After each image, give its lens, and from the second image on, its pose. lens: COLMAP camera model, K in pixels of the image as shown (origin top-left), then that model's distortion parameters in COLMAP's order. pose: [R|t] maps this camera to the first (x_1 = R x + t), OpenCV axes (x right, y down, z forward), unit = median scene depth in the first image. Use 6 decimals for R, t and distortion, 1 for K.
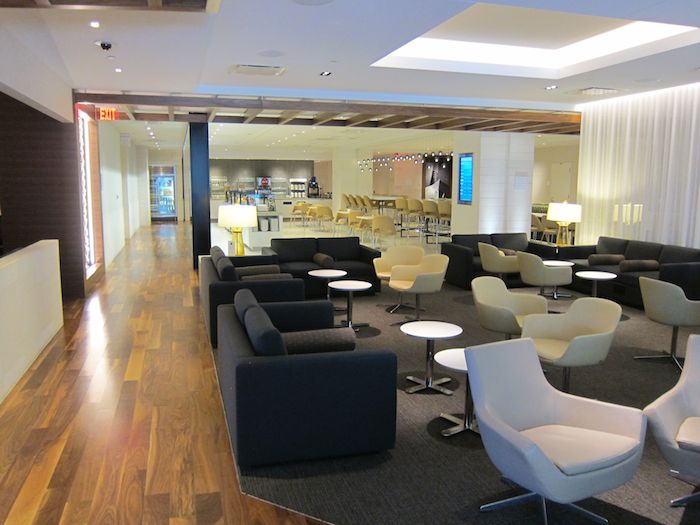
lens RADIAL K [[586.1, 0, 347.2], [0, 586.1, 262.4], [0, 0, 1]] dist [-0.050699, 0.003837]
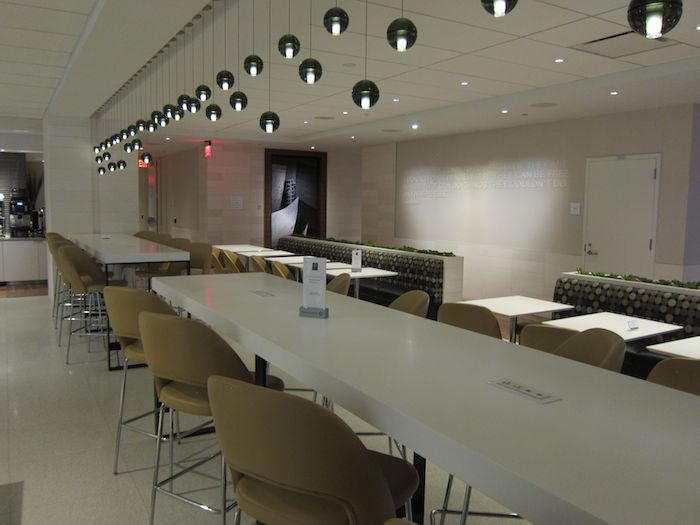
lens RADIAL K [[586.1, 0, 350.4], [0, 586.1, 261.9], [0, 0, 1]] dist [-0.050699, 0.003837]
pose [[0.967728, -0.018002, 0.251355, 0.071854], [0.026219, 0.999224, -0.029378, -0.069230], [-0.250631, 0.035020, 0.967449, 0.494447]]
